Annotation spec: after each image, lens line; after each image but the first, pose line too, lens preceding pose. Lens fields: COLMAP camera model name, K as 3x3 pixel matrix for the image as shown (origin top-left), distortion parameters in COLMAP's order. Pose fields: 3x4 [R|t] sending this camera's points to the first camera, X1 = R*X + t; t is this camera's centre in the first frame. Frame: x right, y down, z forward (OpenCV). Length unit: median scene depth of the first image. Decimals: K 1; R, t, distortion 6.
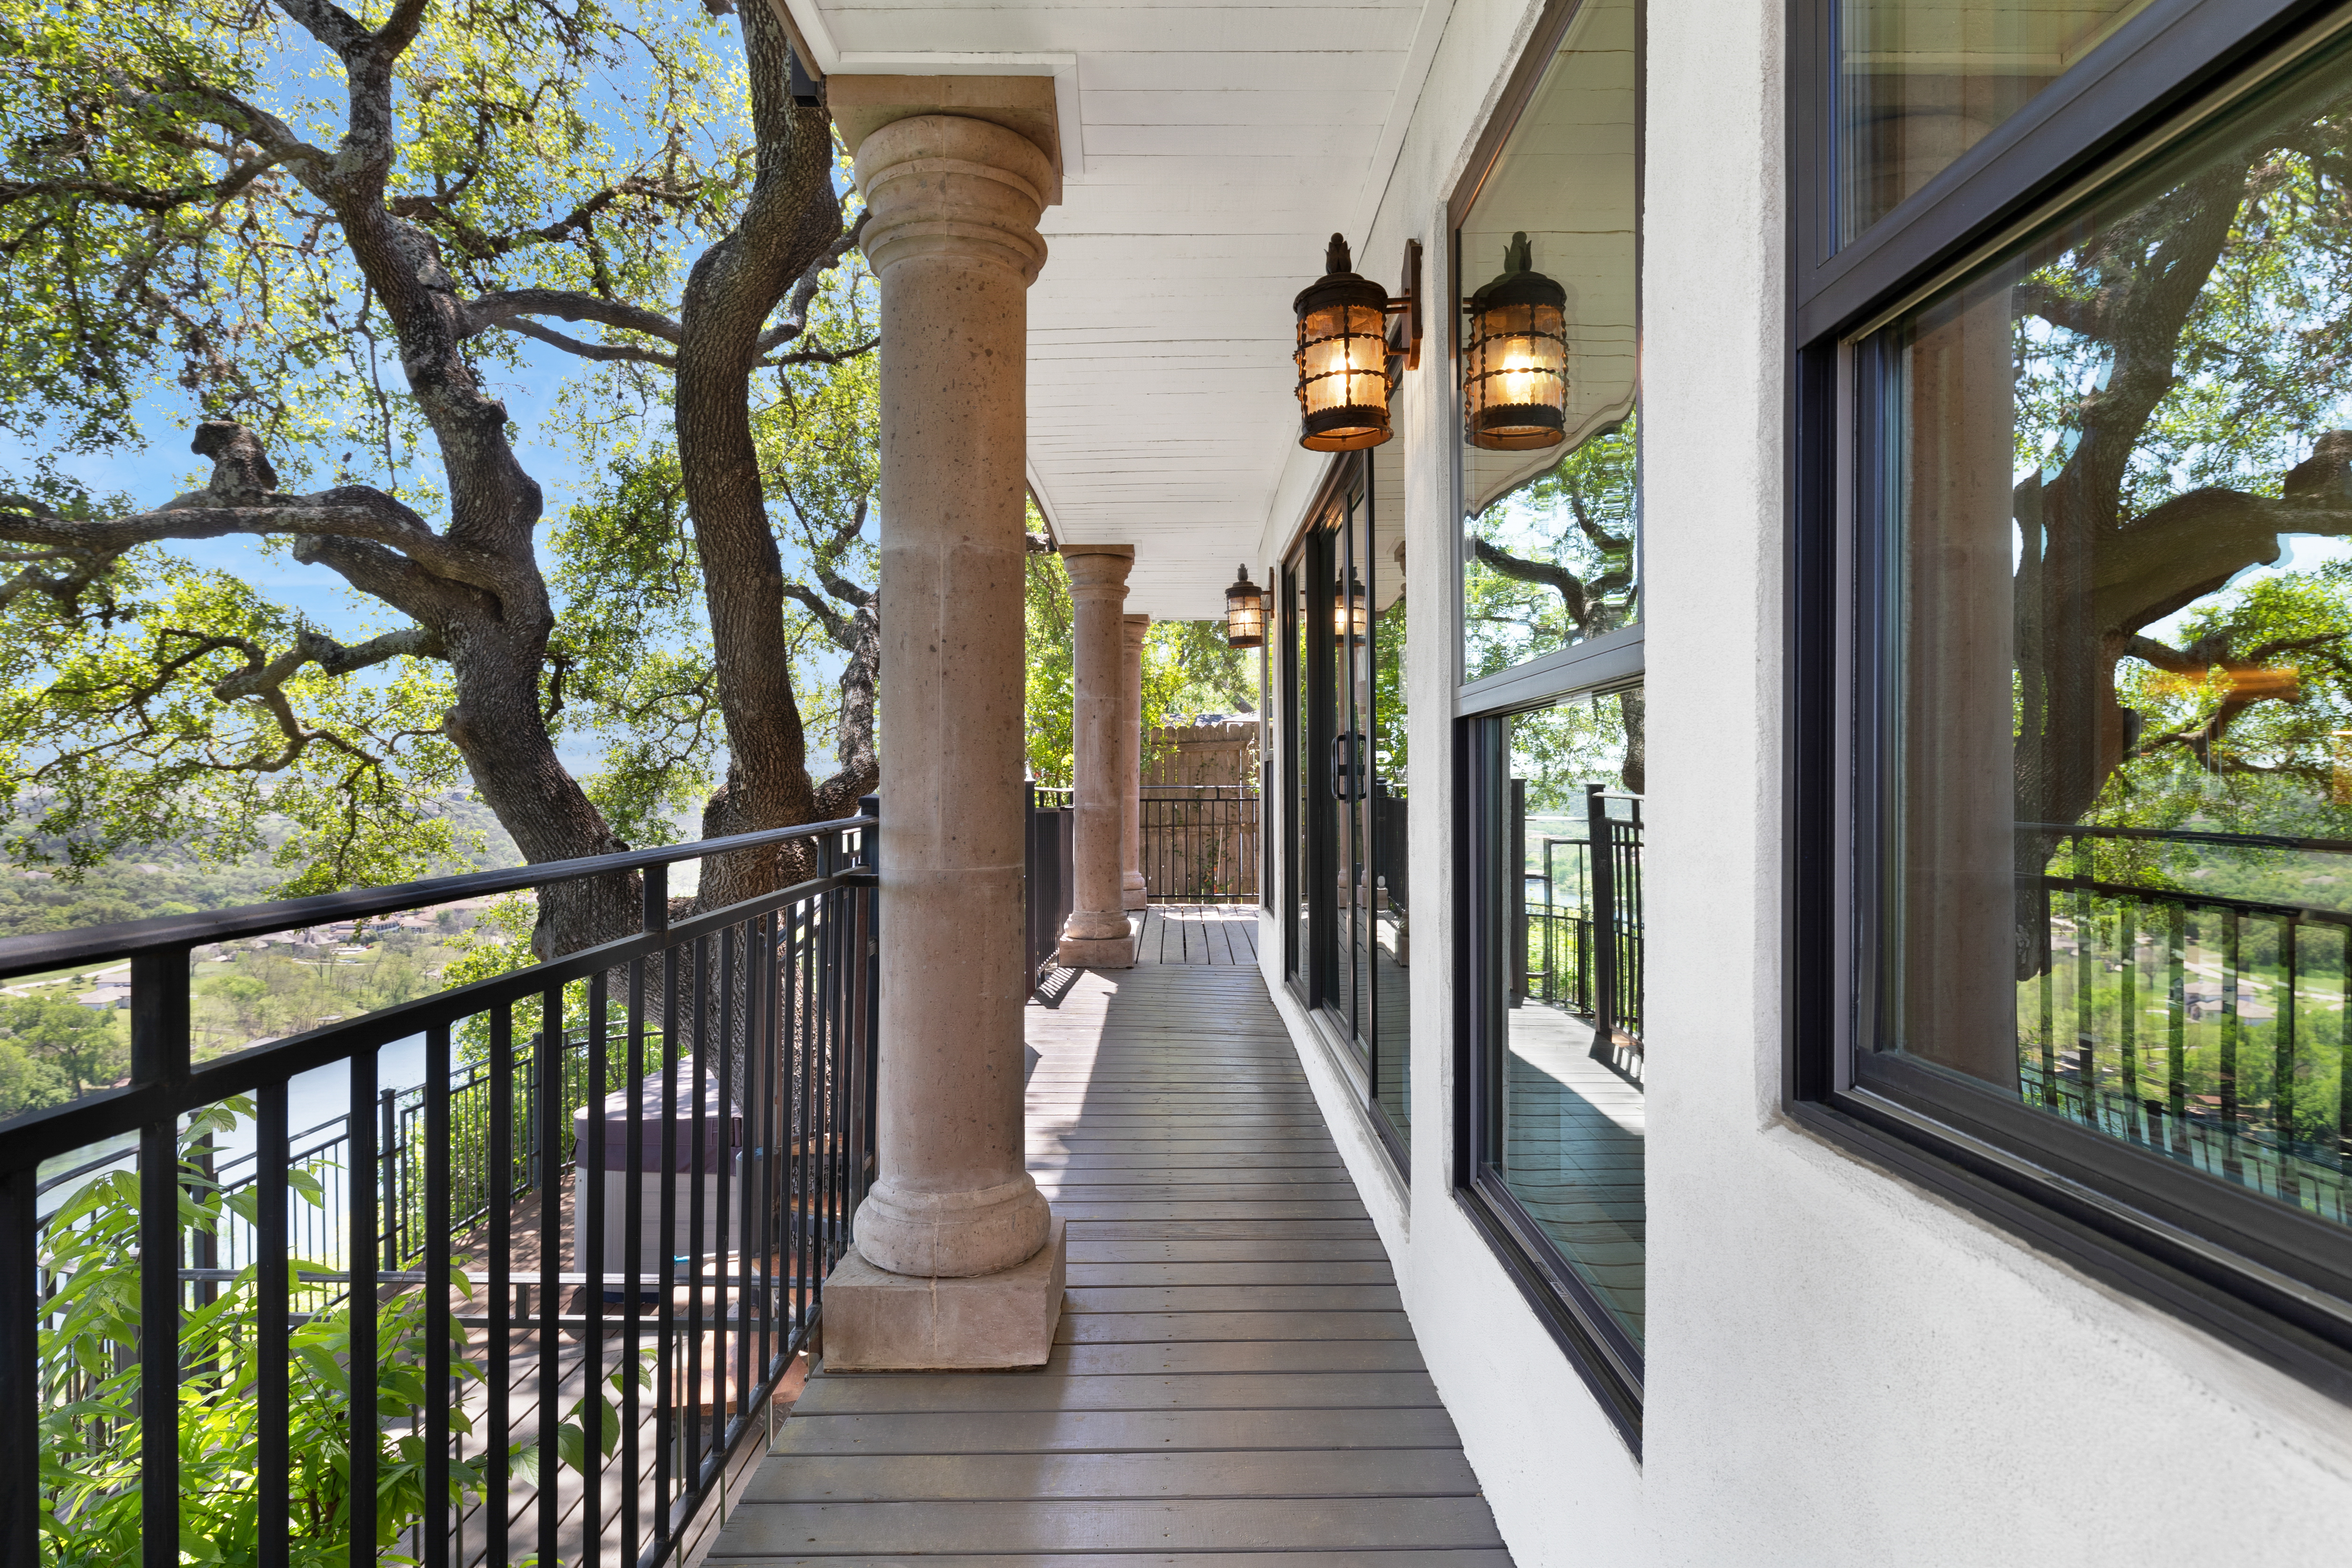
lens RADIAL K [[1374.8, 0, 1176.0], [0, 1374.8, 784.0], [0, 0, 1]] dist [-0.004414, -0.001344]
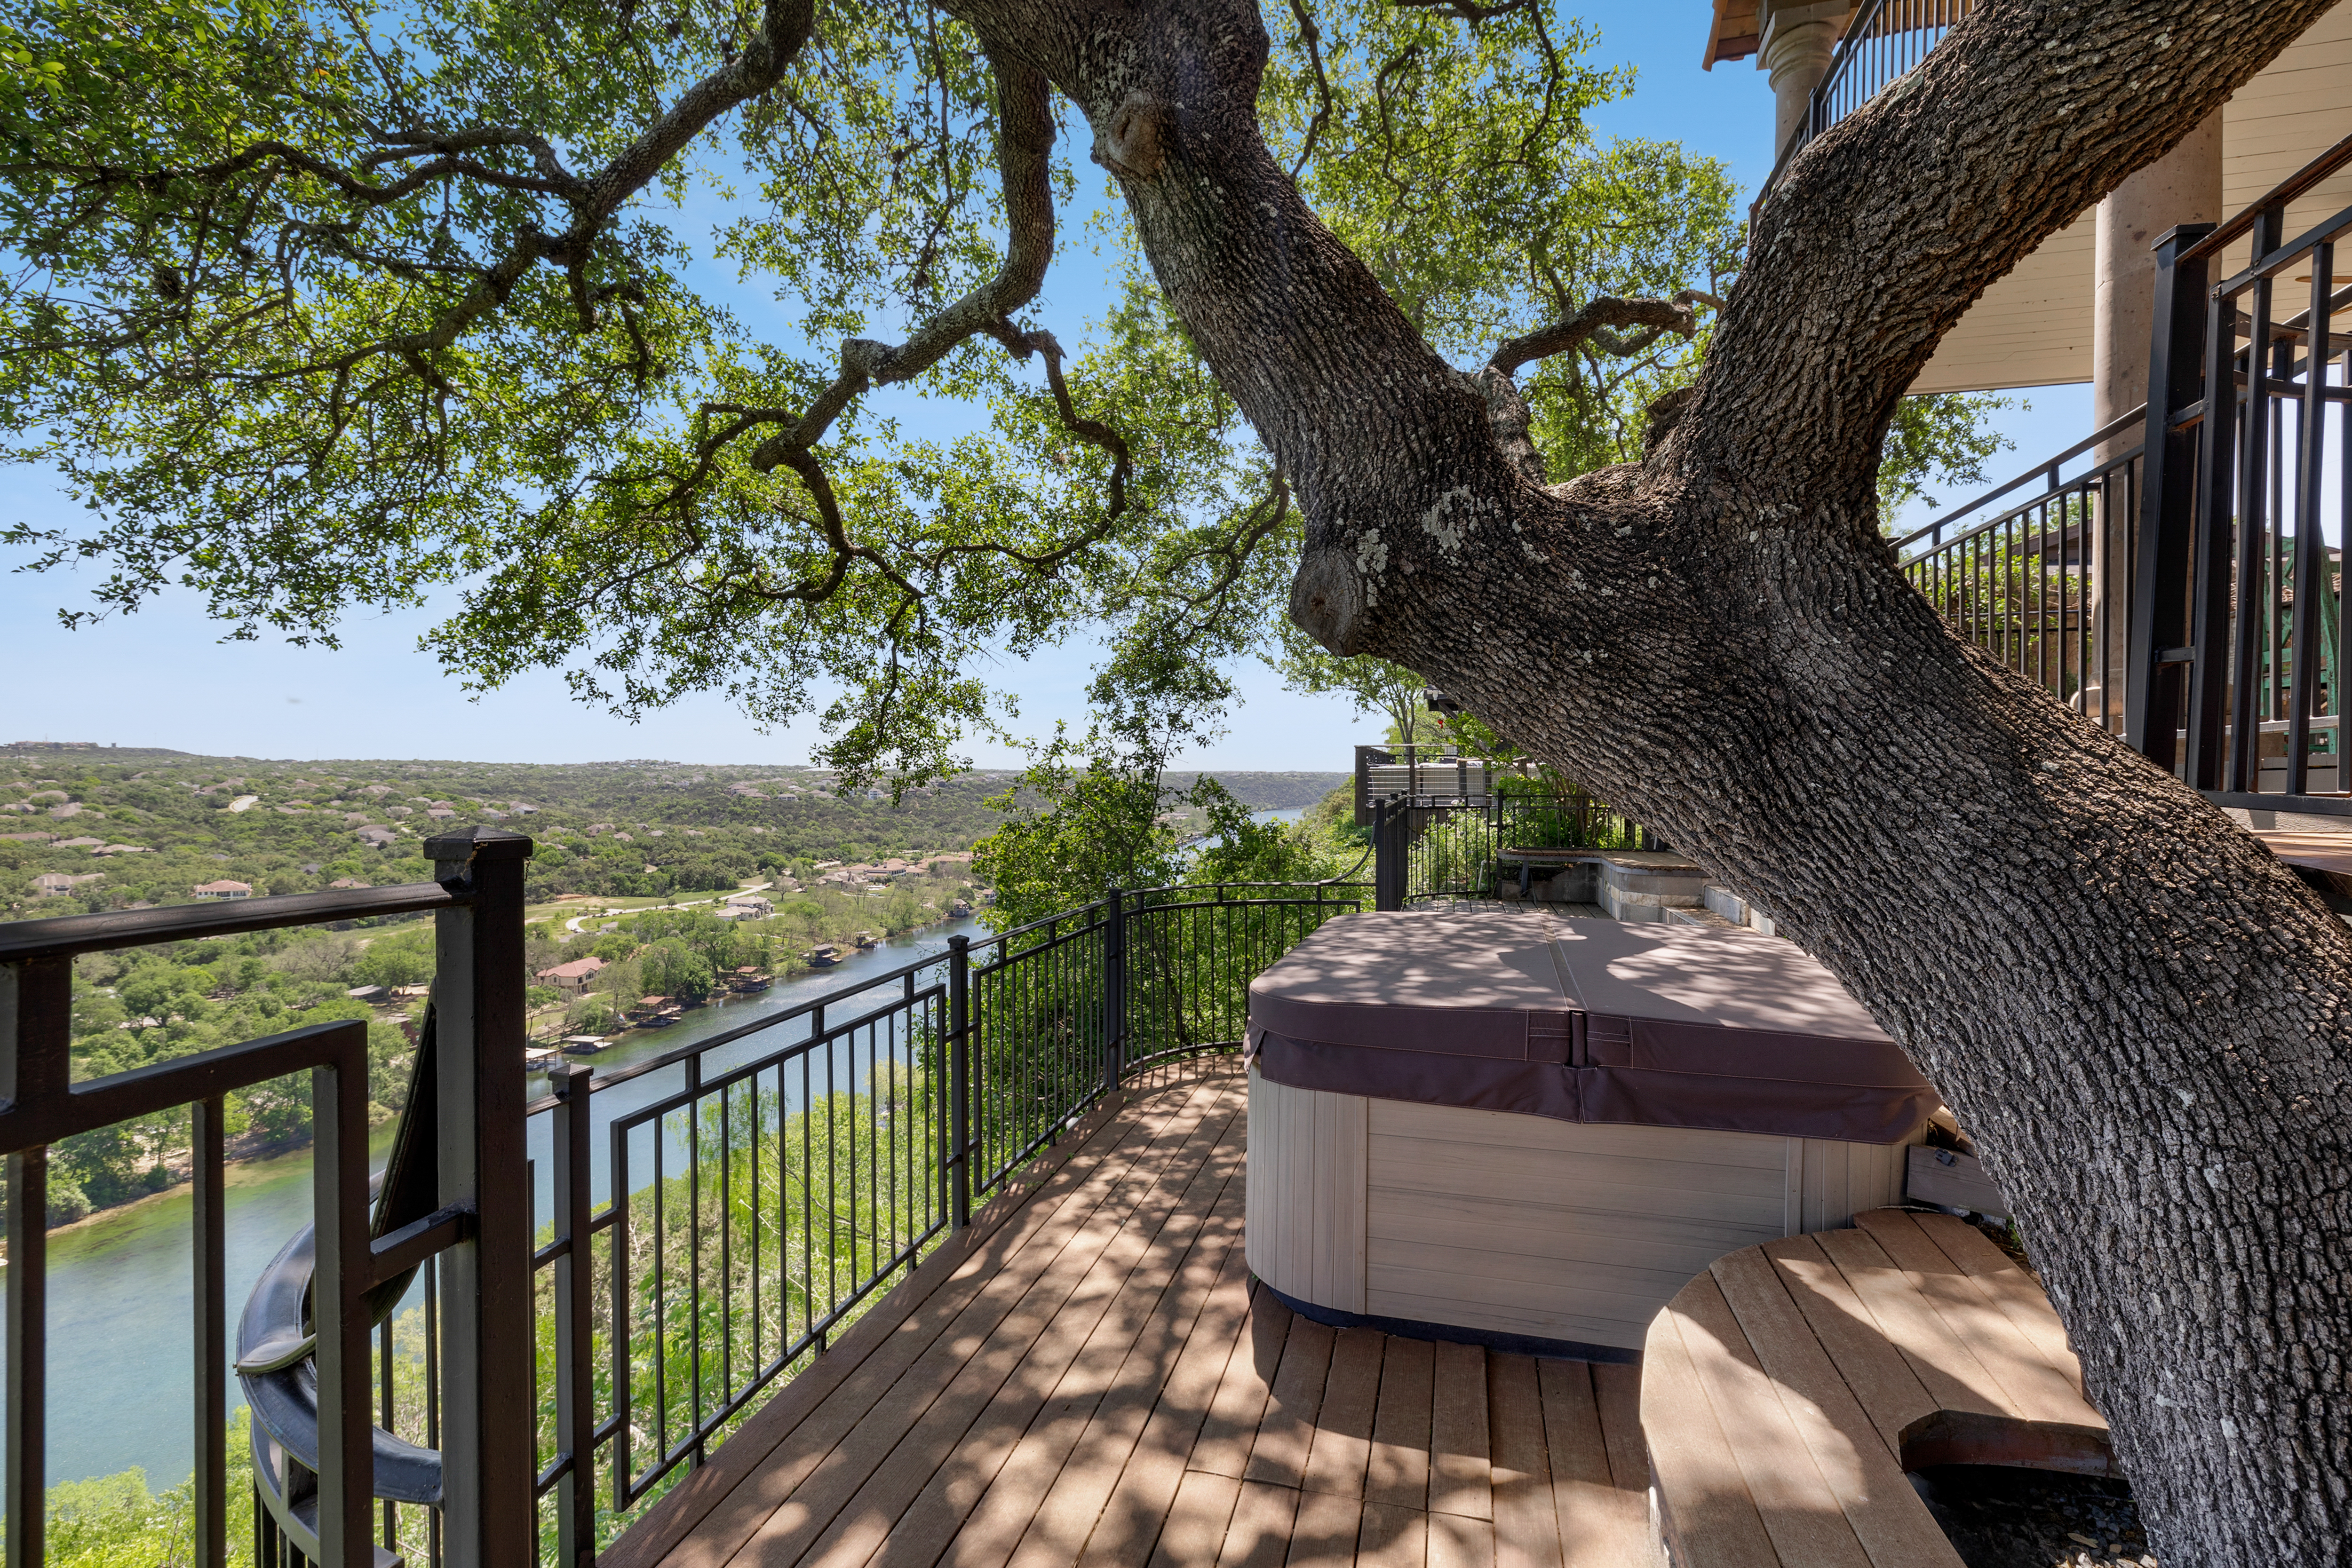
lens RADIAL K [[1044.2, 0, 1176.0], [0, 1044.2, 784.0], [0, 0, 1]] dist [0.001353, 0.000070]
pose [[0.965937, 0.008375, -0.258643, -0.256421], [-0.007043, 0.999957, 0.006076, 0.108174], [0.258682, -0.004047, 0.965954, 0.403656]]
